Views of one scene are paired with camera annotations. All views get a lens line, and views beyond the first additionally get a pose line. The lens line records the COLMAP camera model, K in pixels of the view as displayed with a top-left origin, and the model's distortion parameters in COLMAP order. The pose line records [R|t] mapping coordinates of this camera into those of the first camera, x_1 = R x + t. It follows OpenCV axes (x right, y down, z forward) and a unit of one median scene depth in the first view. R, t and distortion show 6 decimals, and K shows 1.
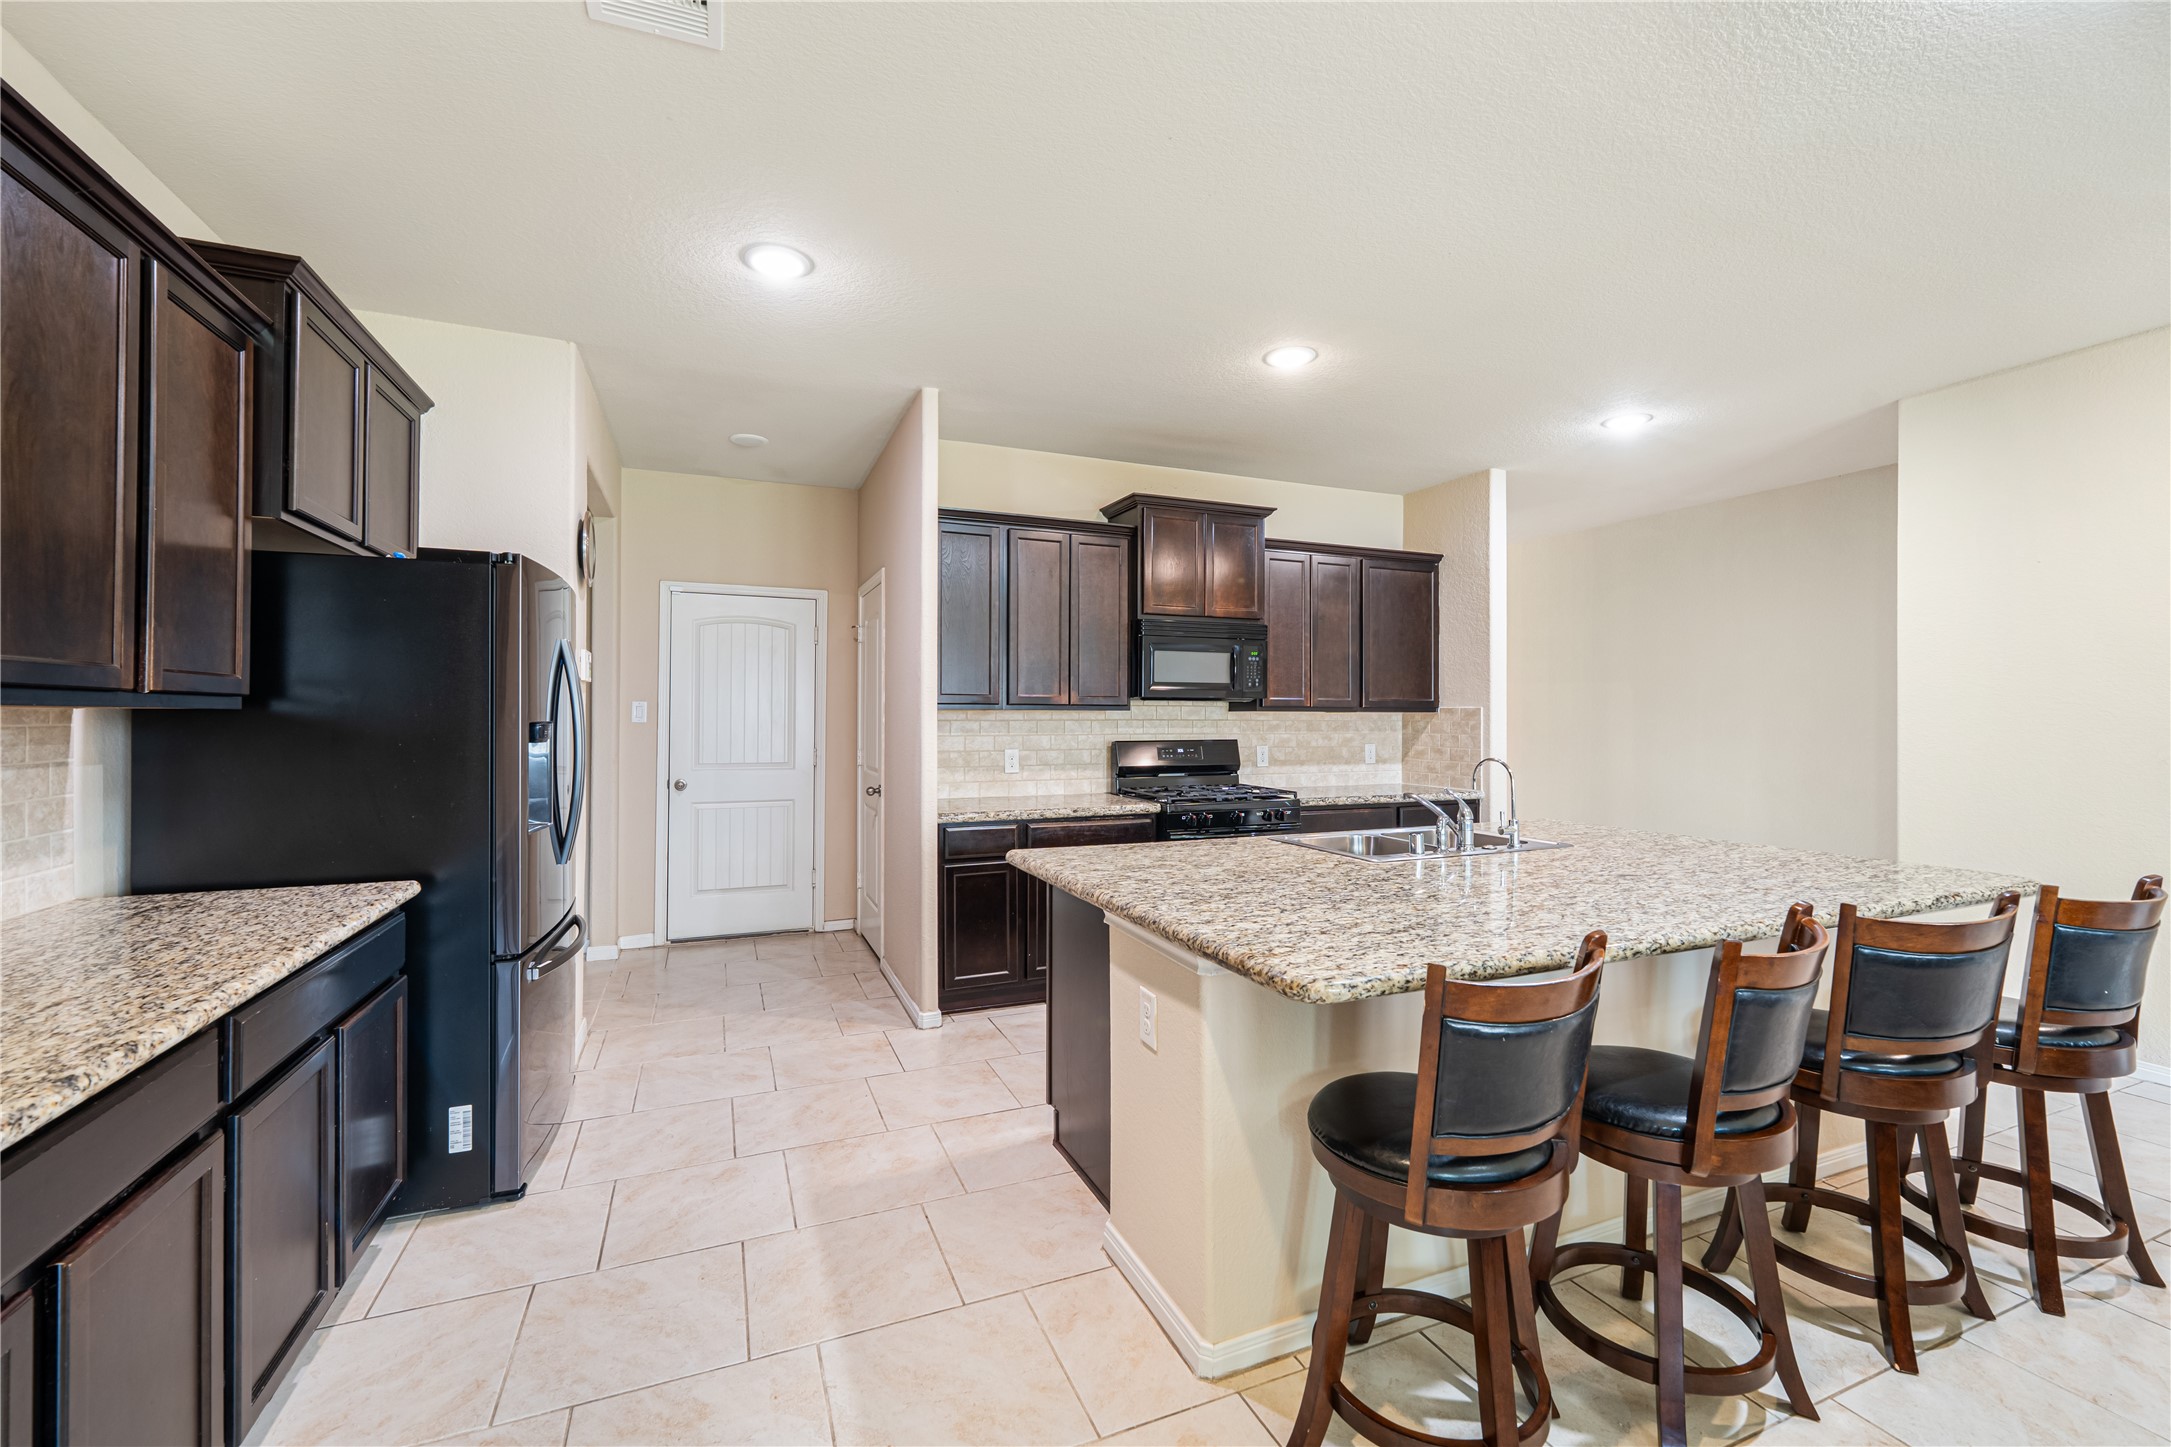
lens RADIAL K [[883.8, 0, 1074.4], [0, 883.8, 715.9], [0, 0, 1]] dist [-0.001871, 0.000428]
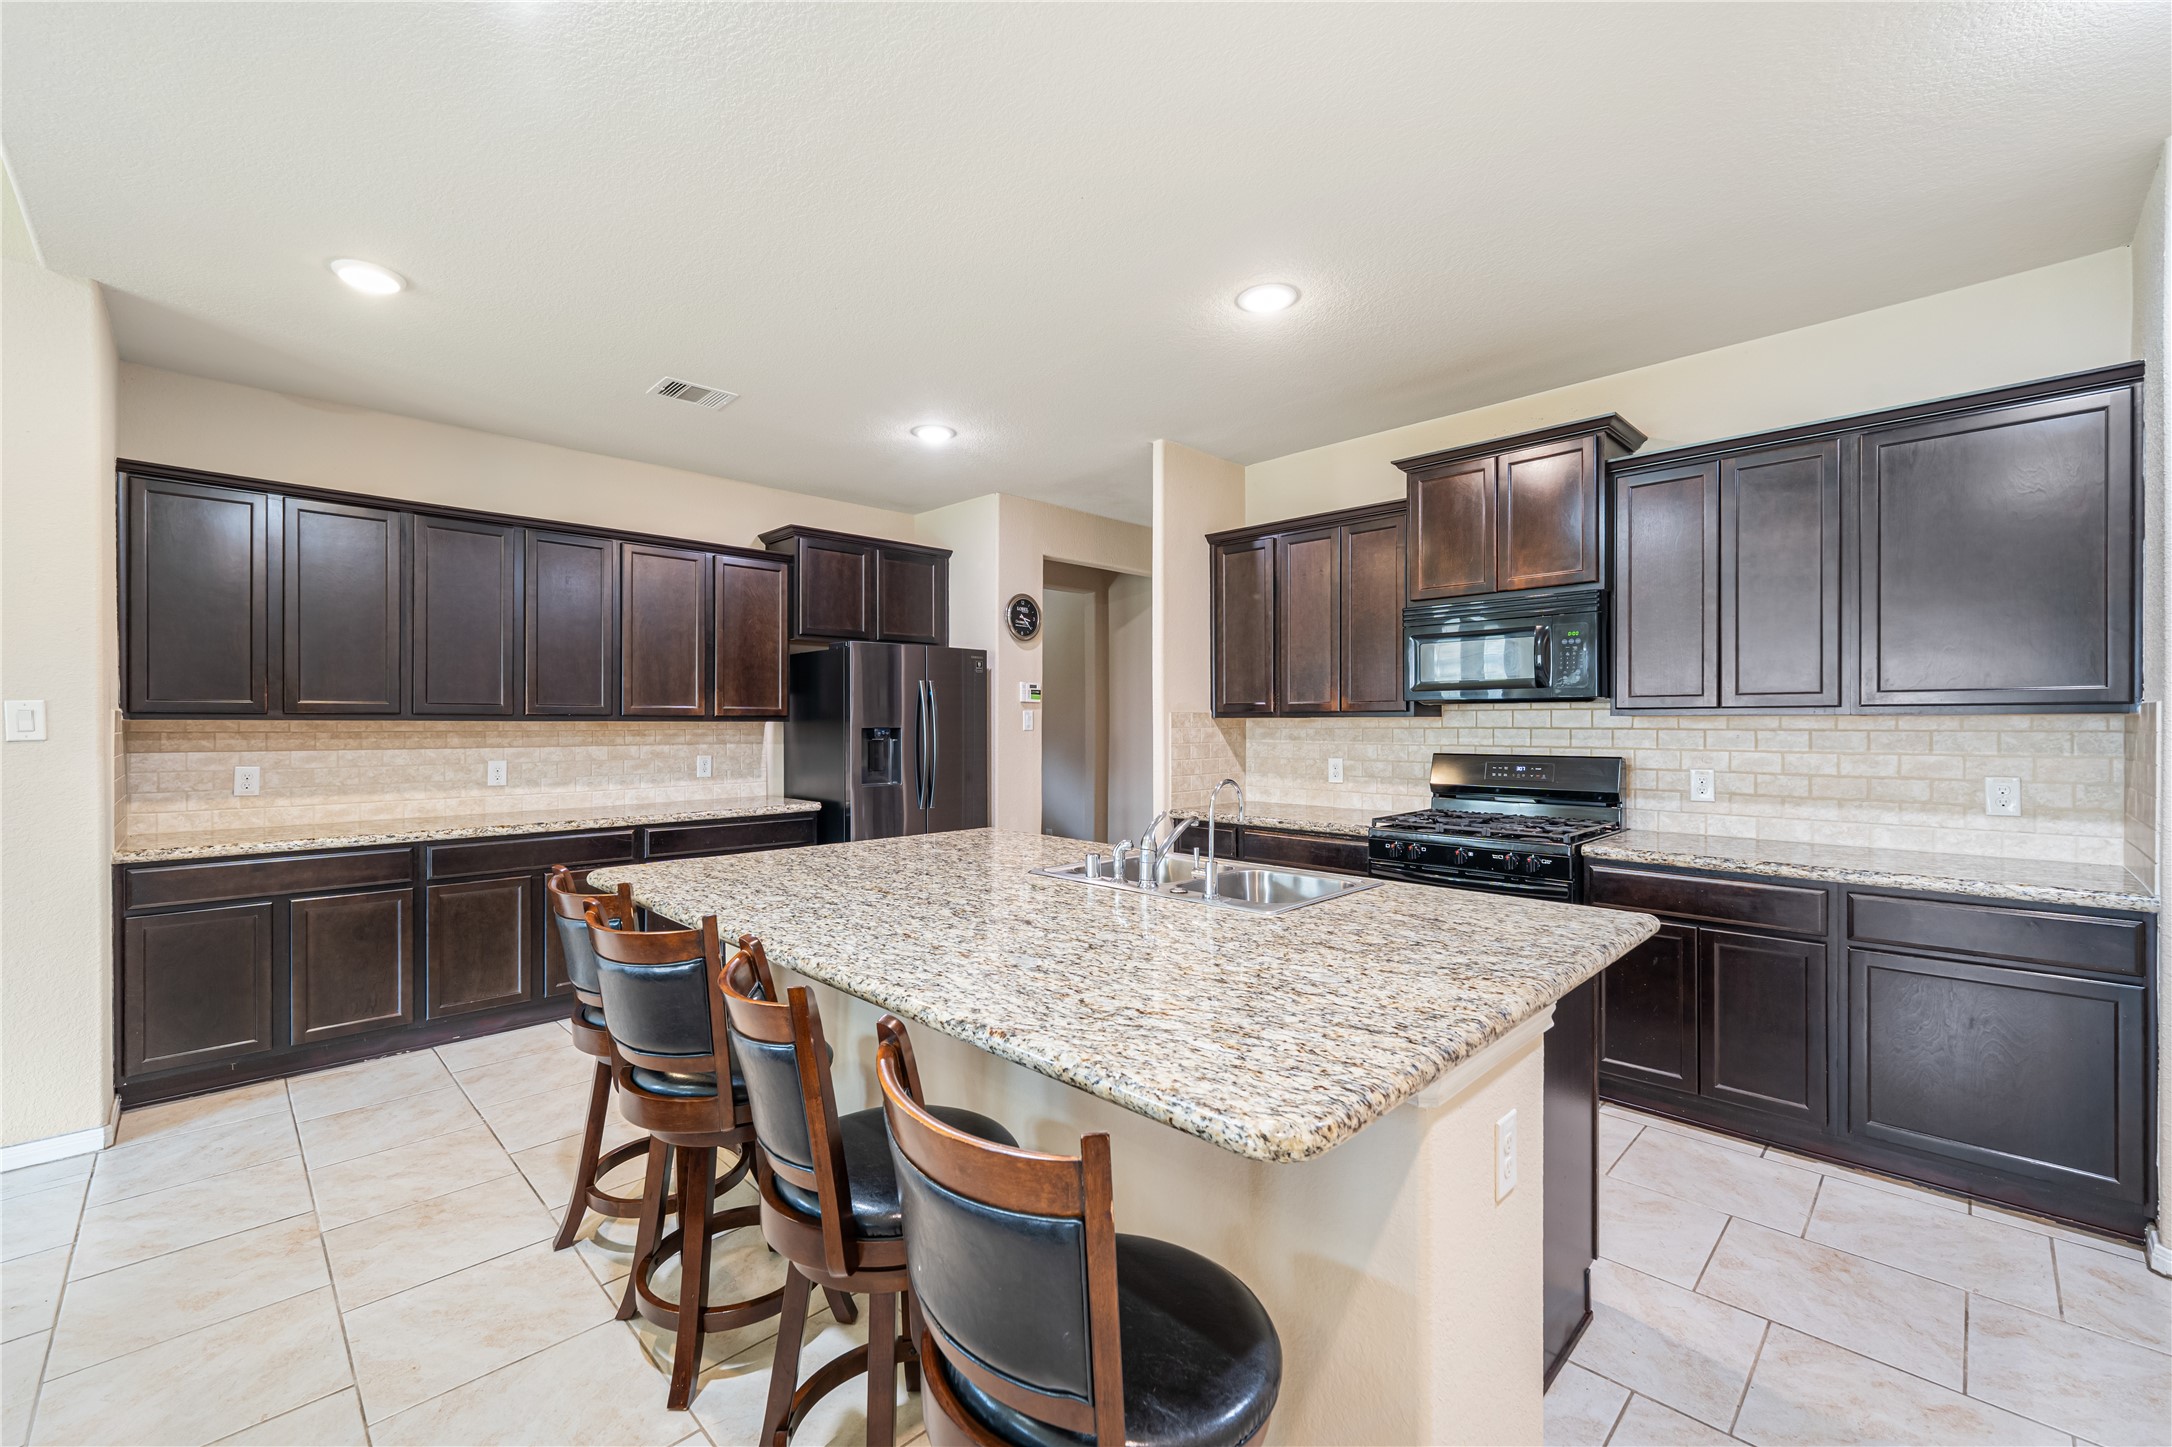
lens RADIAL K [[884.2, 0, 1086.1], [0, 884.2, 722.9], [0, 0, 1]] dist [-0.001871, 0.000428]
pose [[0.381181, -0.002797, -0.924496, 0.848368], [0.002556, 0.999995, -0.001972, 0.000916], [0.924497, -0.001611, 0.381187, 0.456408]]
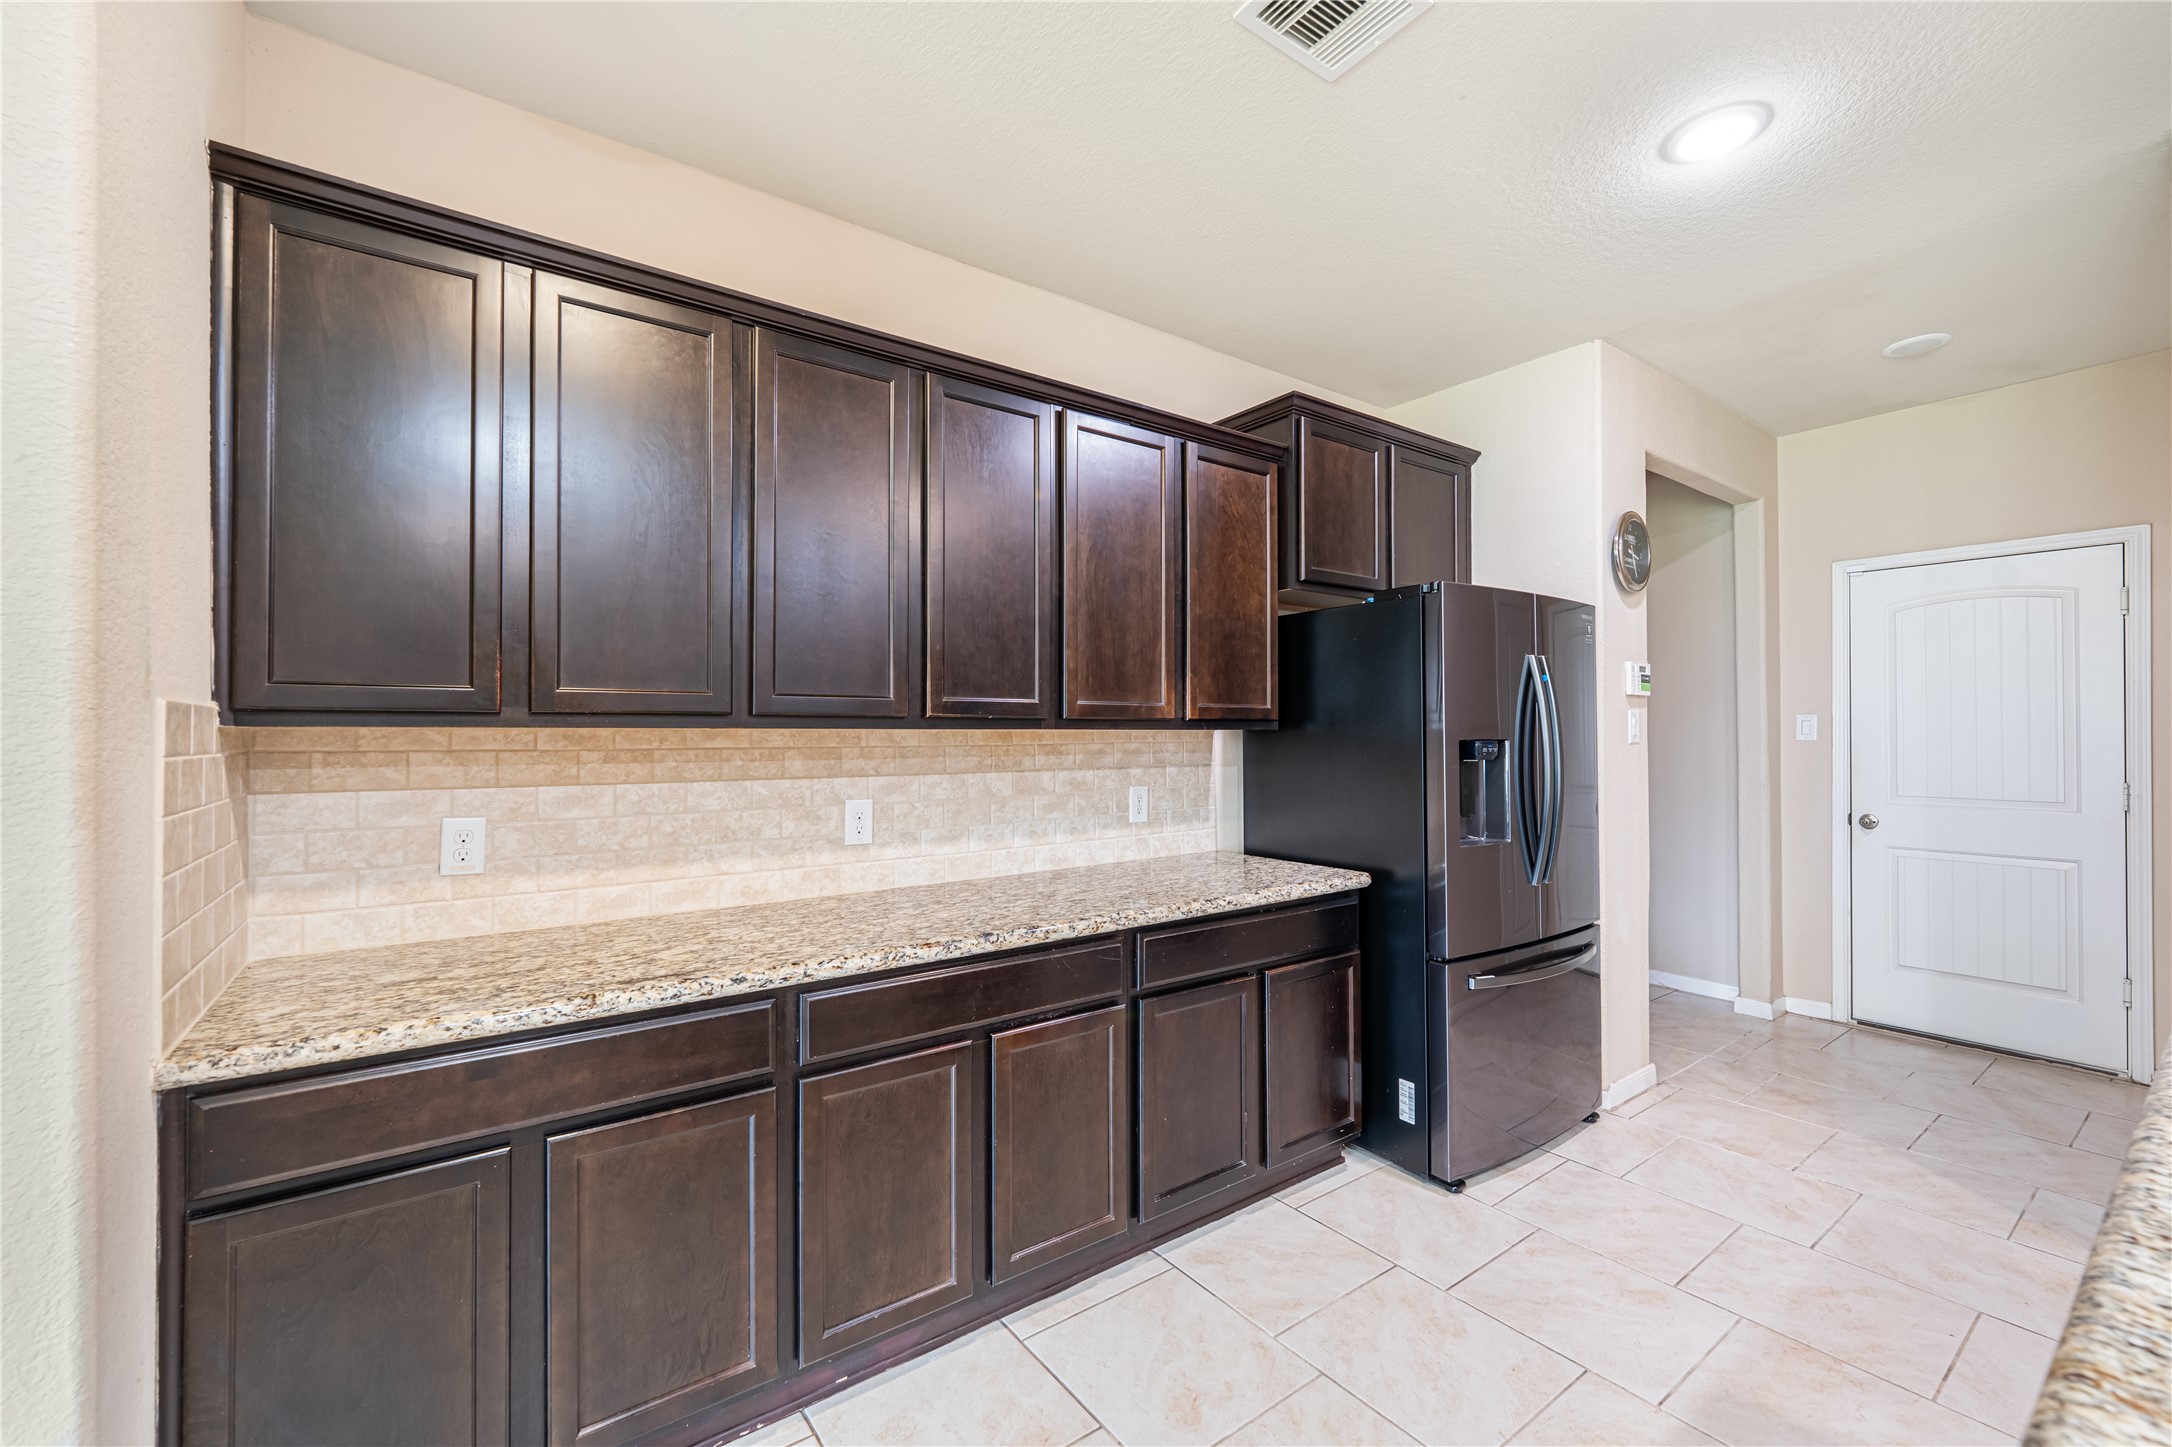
lens RADIAL K [[884.2, 0, 1086.5], [0, 884.2, 721.6], [0, 0, 1]] dist [-0.001871, 0.000428]
pose [[0.237054, -0.018759, -0.971315, 0.189360], [0.006095, 0.999823, -0.017822, 0.001213], [0.971477, -0.001695, 0.237126, 0.205135]]
